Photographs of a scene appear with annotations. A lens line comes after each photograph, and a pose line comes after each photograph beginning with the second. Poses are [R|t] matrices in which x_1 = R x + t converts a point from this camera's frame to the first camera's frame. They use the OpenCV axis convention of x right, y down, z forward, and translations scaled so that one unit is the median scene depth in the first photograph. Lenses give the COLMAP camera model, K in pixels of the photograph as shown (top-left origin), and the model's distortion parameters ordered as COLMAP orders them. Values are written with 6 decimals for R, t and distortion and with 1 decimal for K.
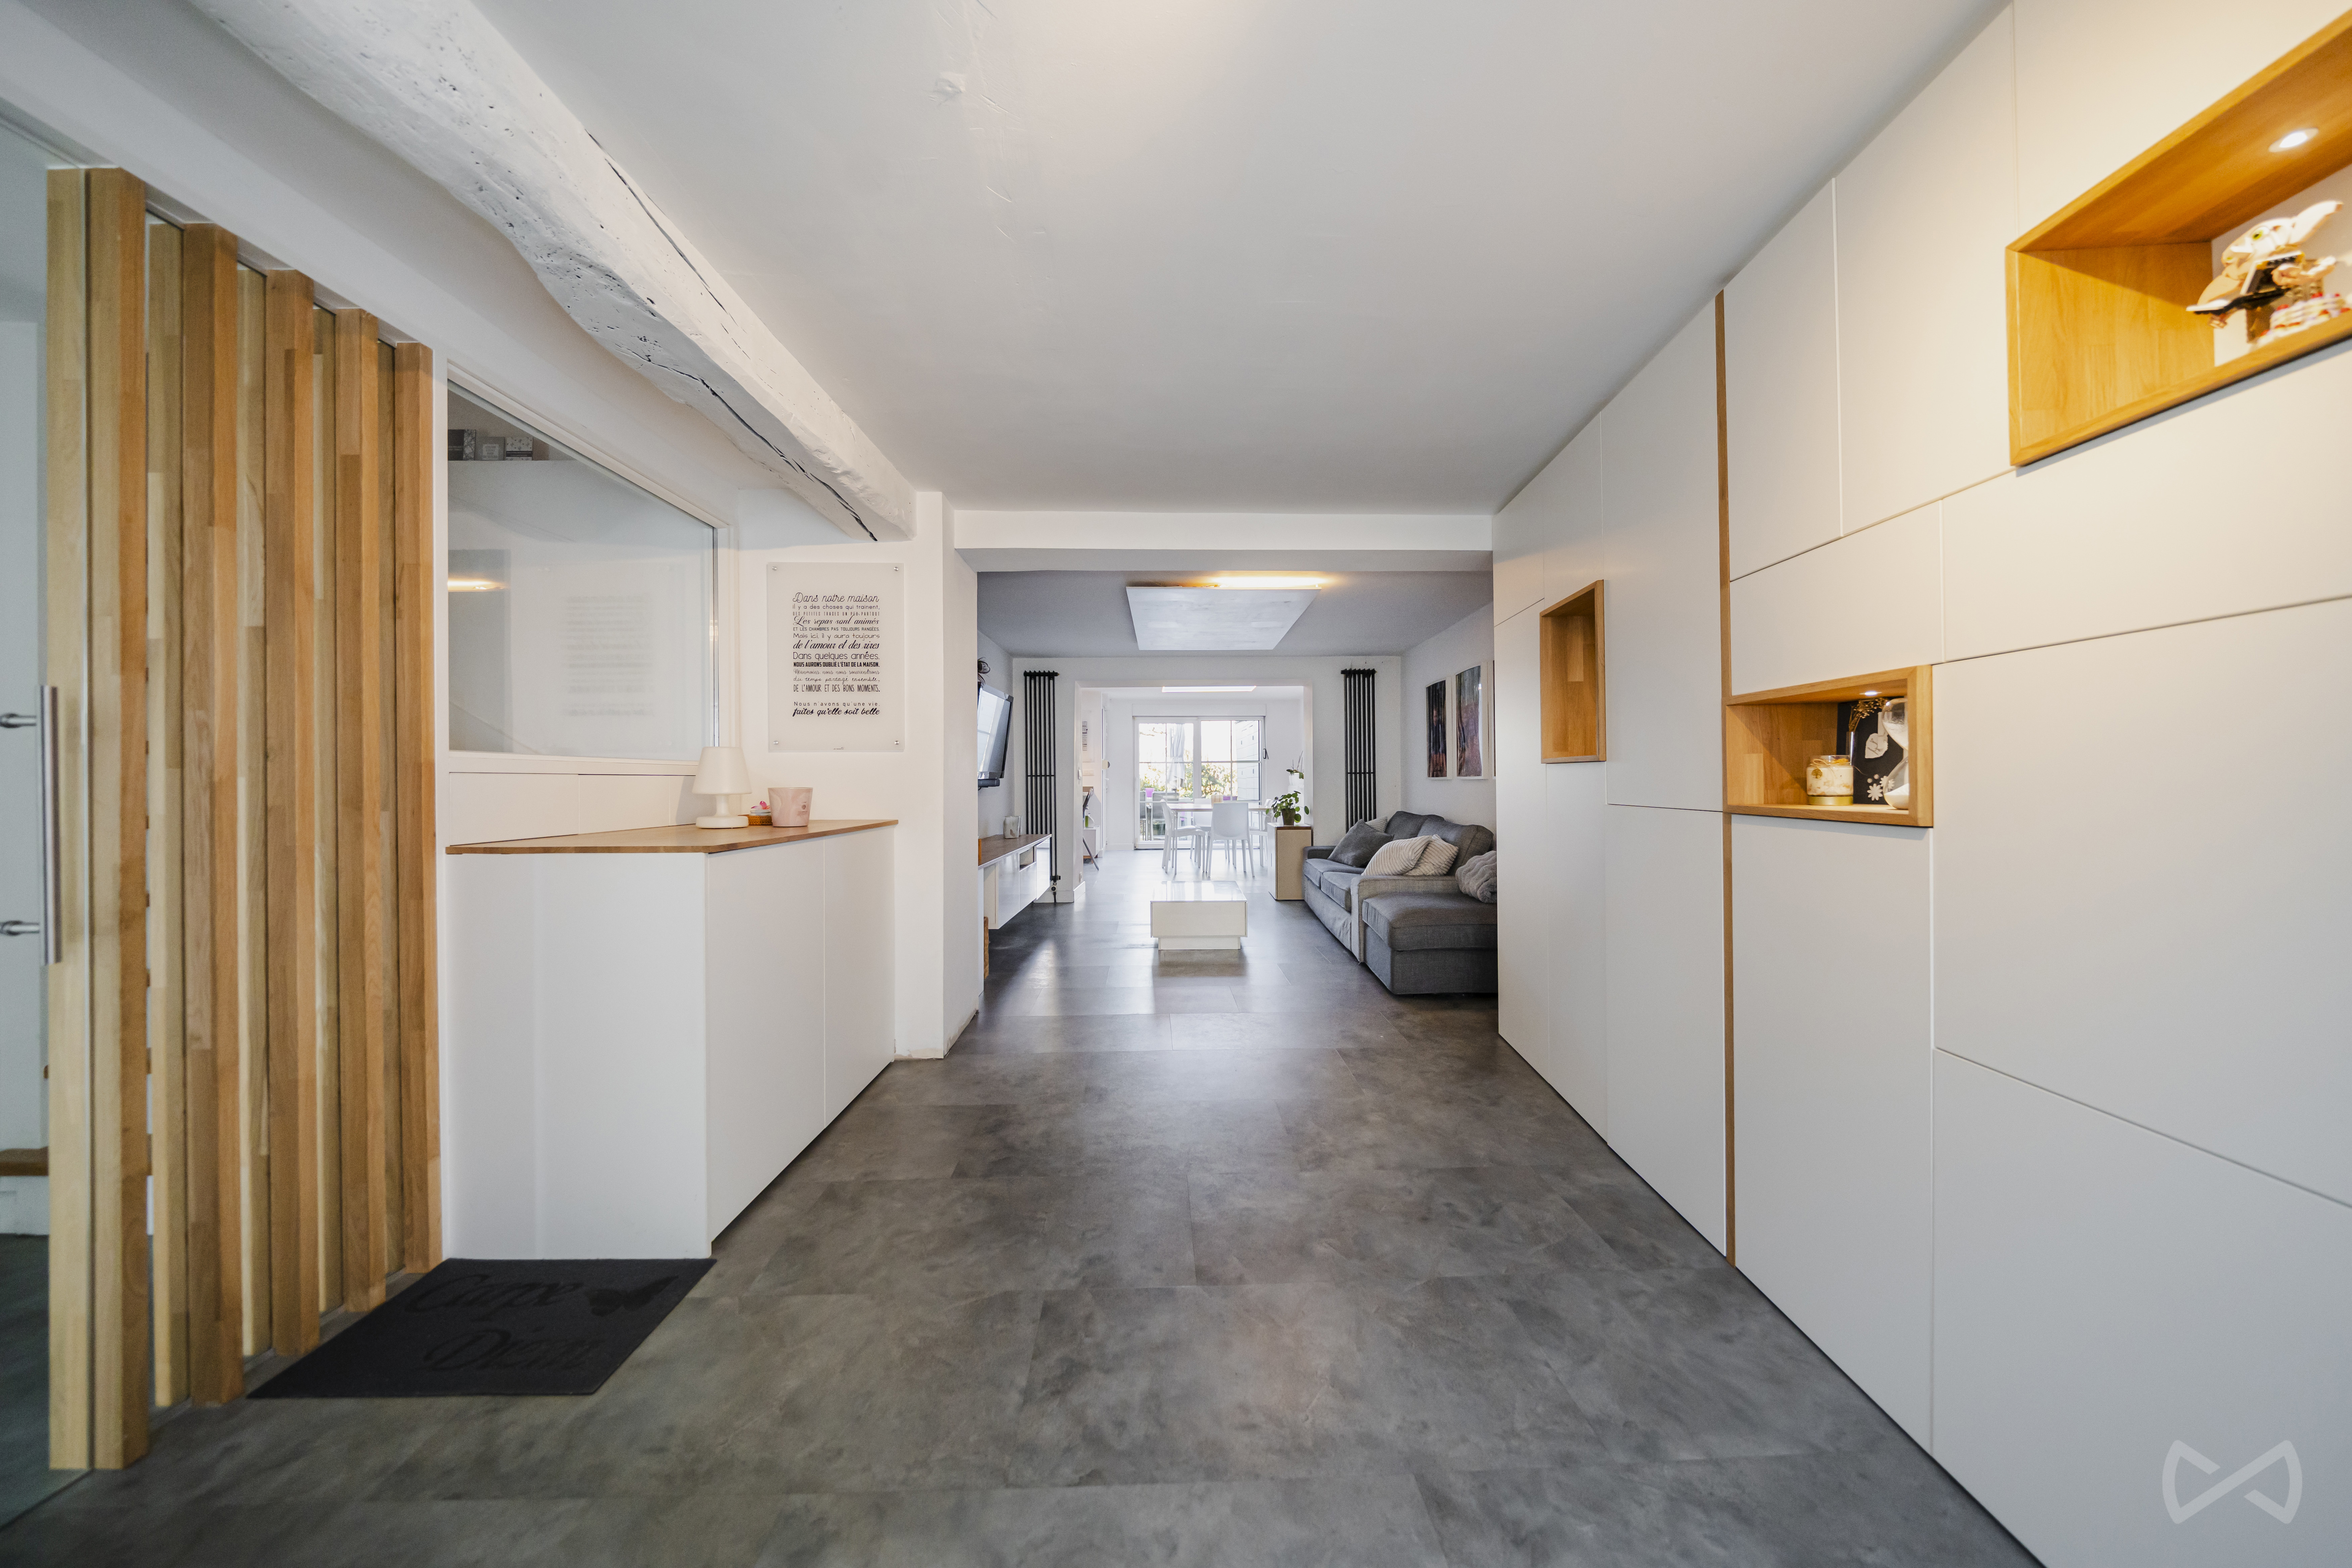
lens RADIAL K [[800.7, 0, 1200.2], [0, 800.7, 777.8], [0, 0, 1]] dist [-0.008965, 0.000522]
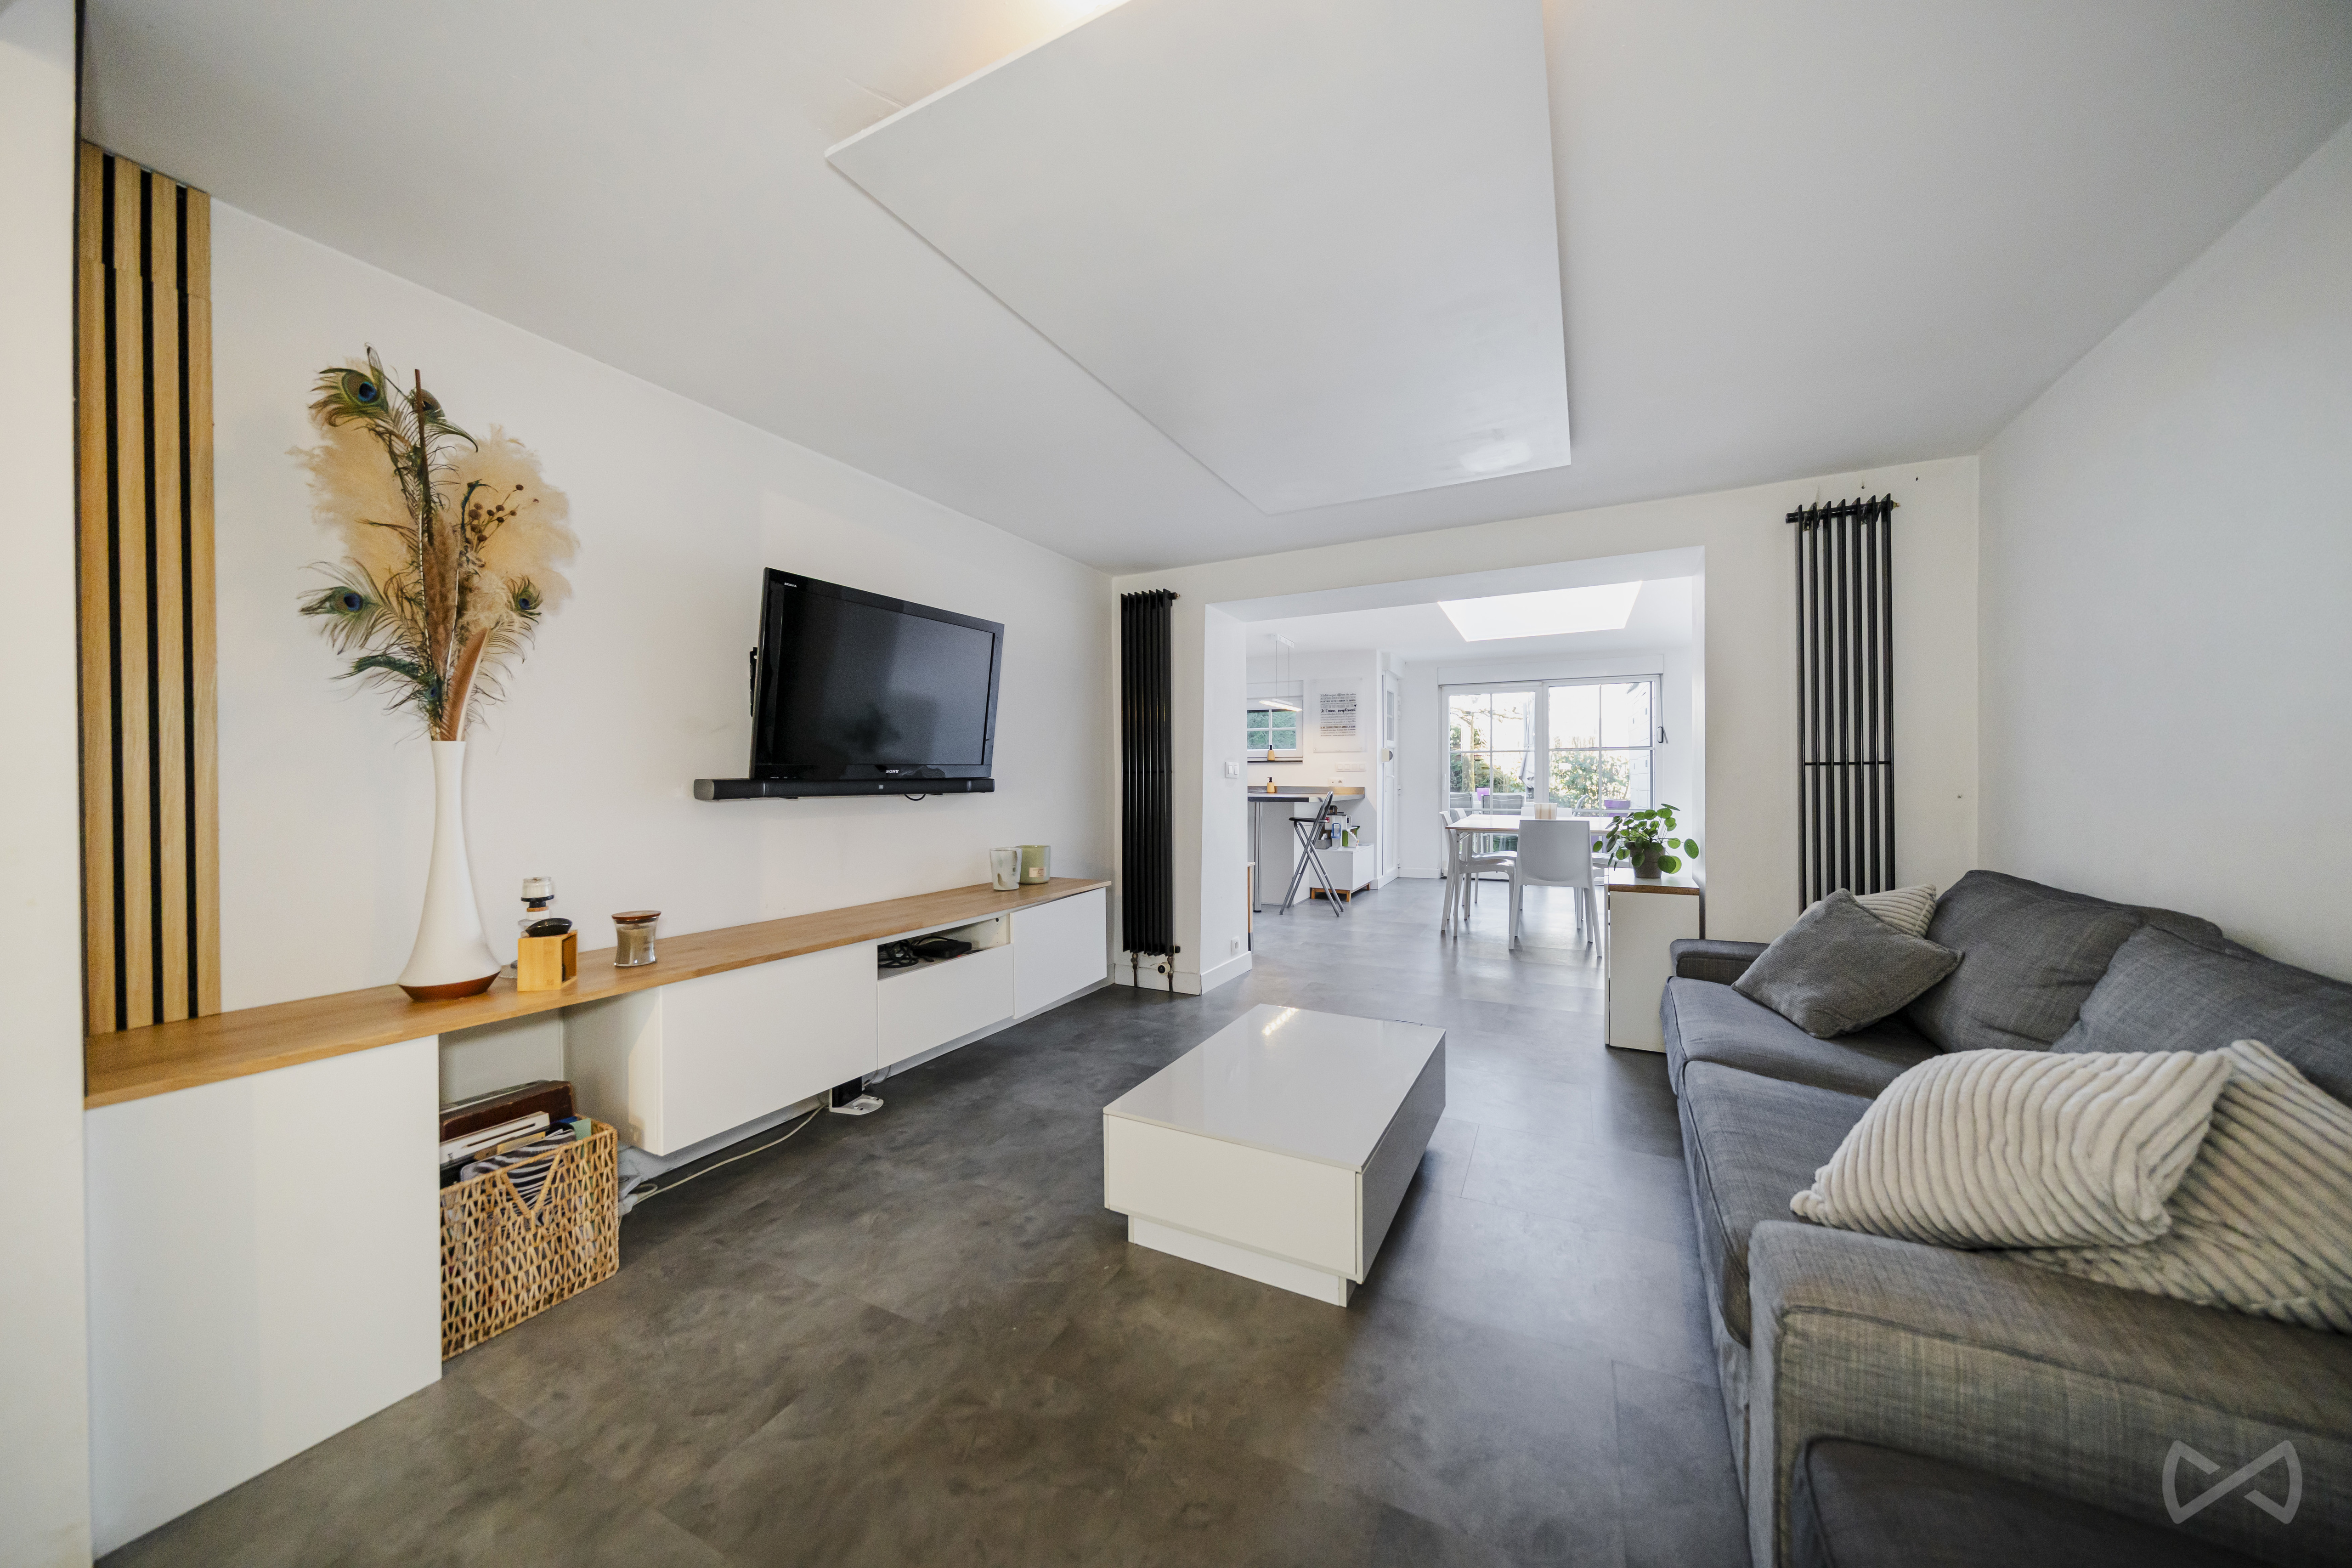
lens RADIAL K [[800.7, 0, 1183.0], [0, 800.7, 776.7], [0, 0, 1]] dist [-0.008965, 0.000522]
pose [[0.868842, 0.001912, -0.495086, 0.109344], [-0.000229, 0.999994, 0.003462, -0.001052], [0.495090, -0.002894, 0.868837, 0.491460]]
